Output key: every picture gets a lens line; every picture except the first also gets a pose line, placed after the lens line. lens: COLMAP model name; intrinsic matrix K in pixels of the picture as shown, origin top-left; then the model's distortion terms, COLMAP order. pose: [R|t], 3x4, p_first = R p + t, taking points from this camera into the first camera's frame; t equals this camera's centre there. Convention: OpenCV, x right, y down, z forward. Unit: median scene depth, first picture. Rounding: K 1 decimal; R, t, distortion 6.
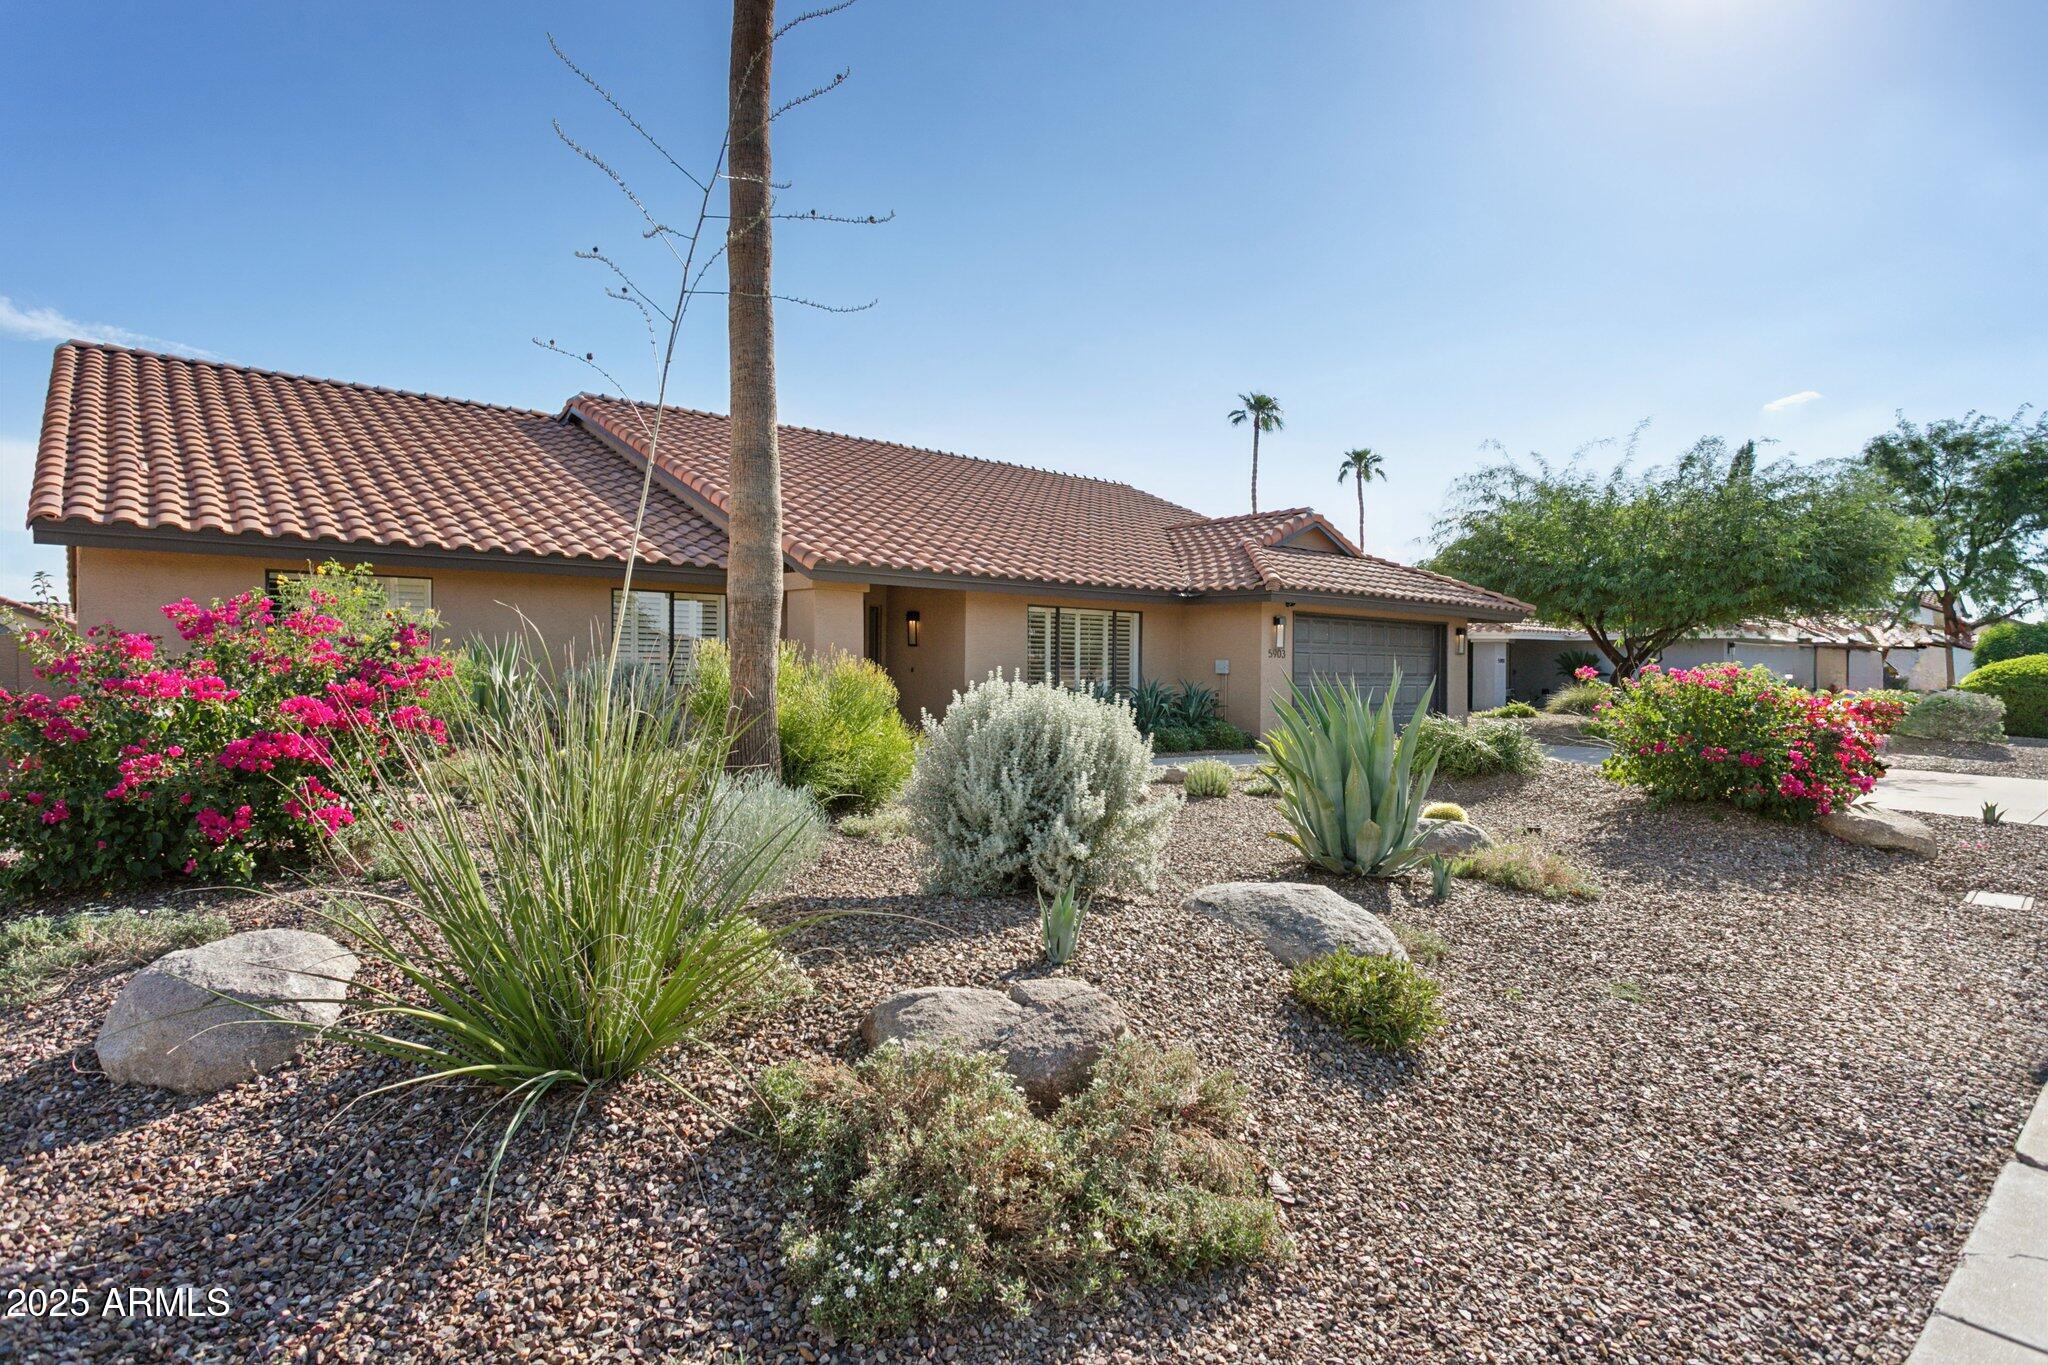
lens RADIAL K [[1090.7, 0, 1018.4], [0, 1090.7, 686.8], [0, 0, 1]] dist [0.003863, 0.000237]
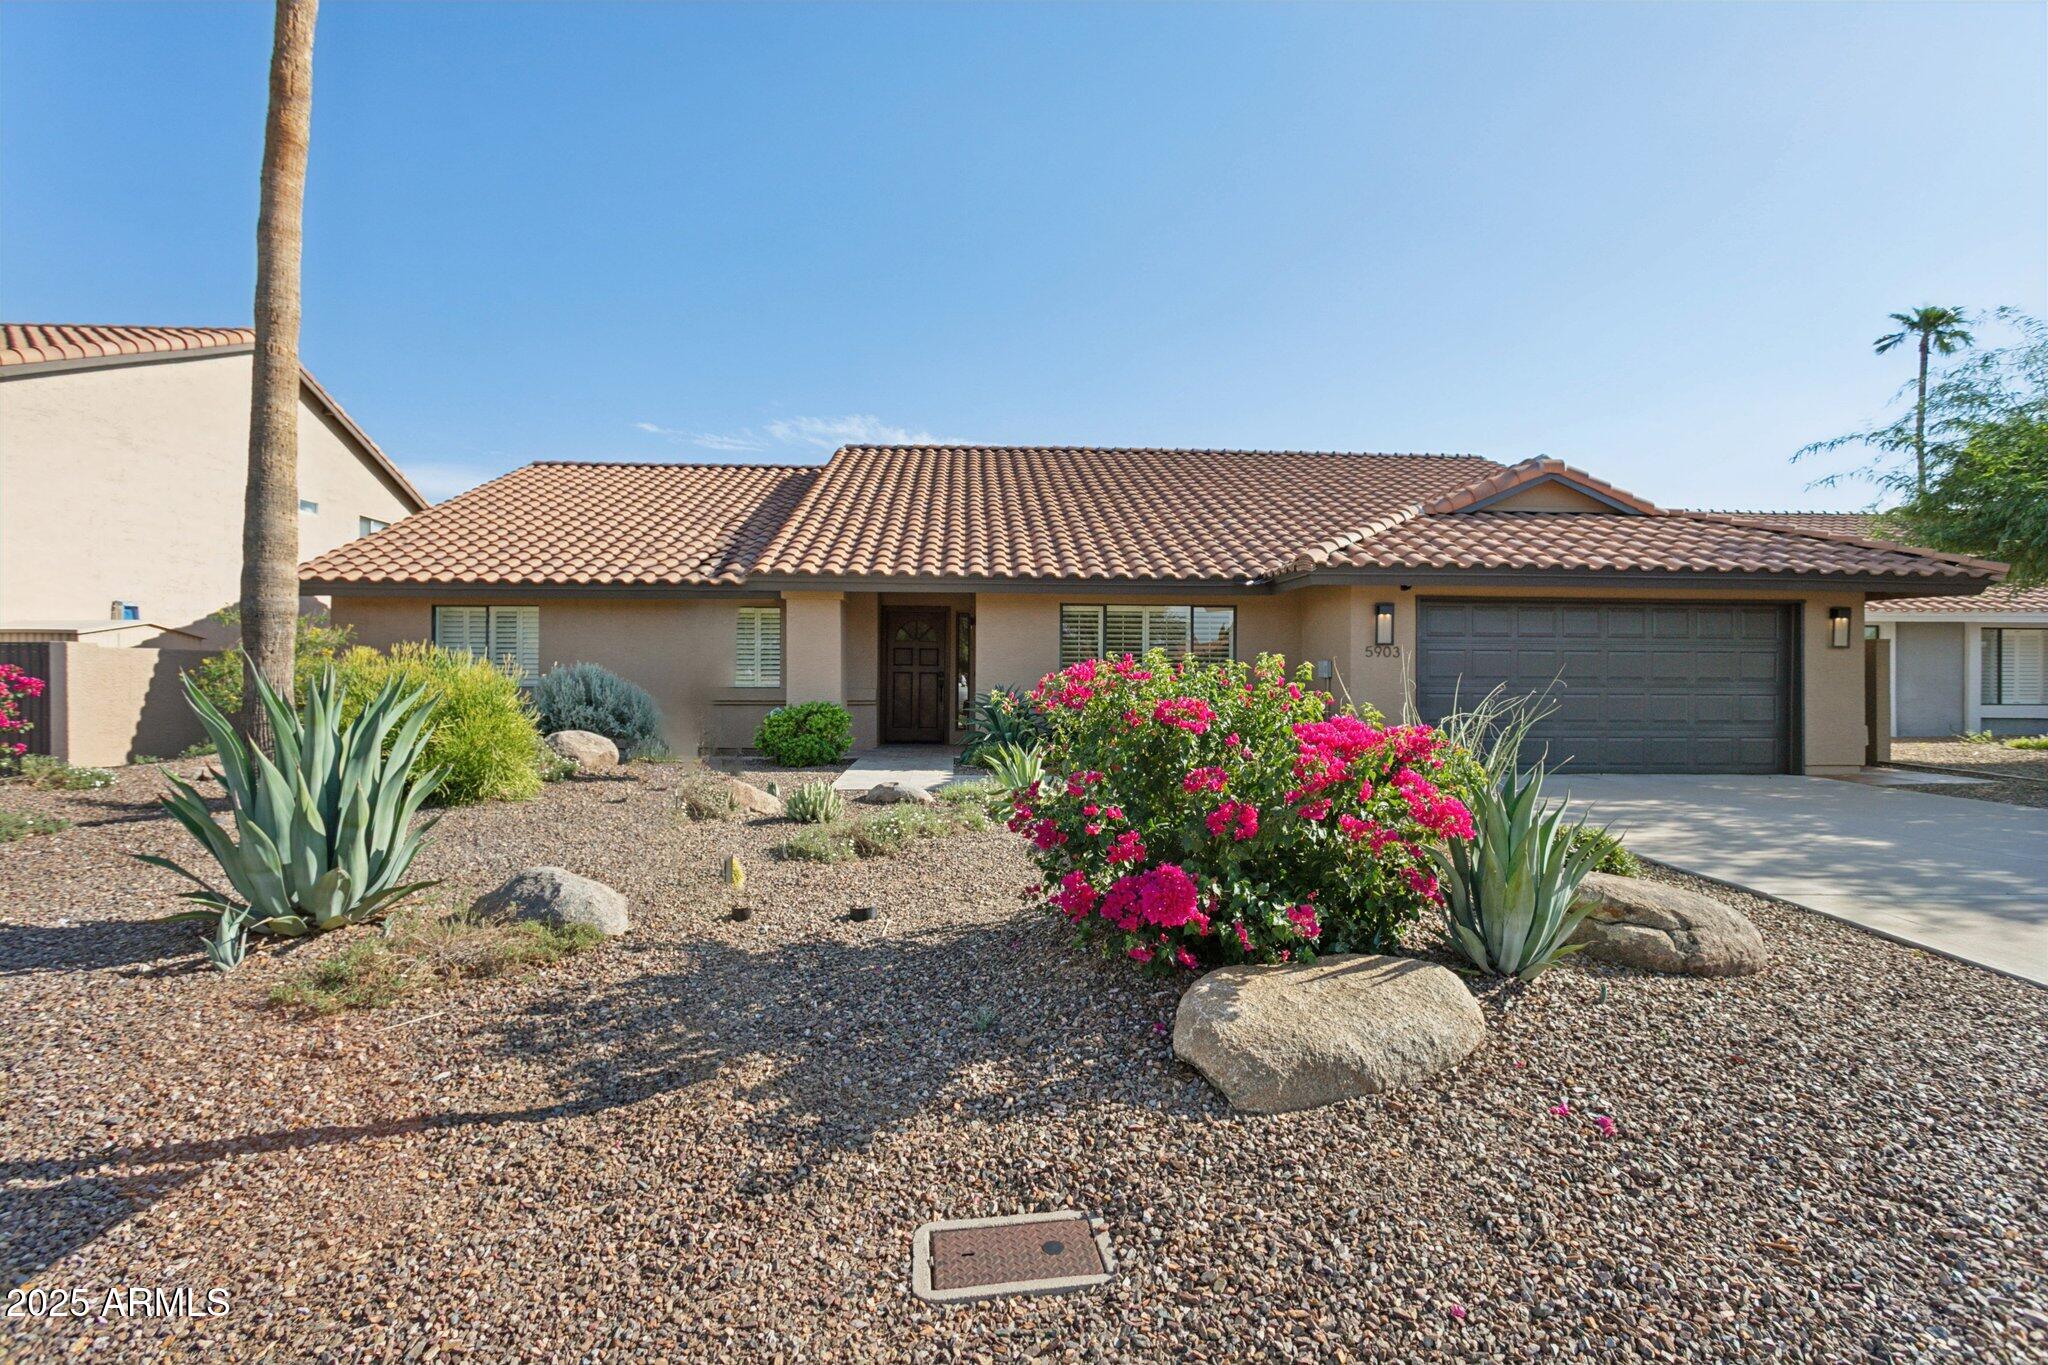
lens RADIAL K [[975.2, 0, 1026.9], [0, 975.2, 683.1], [0, 0, 1]] dist [0.009542, -0.000346]
pose [[0.805423, -0.000393, -0.592701, 0.122300], [-0.003054, 0.999984, -0.004814, -0.001071], [0.592693, 0.005687, 0.805408, 0.078468]]
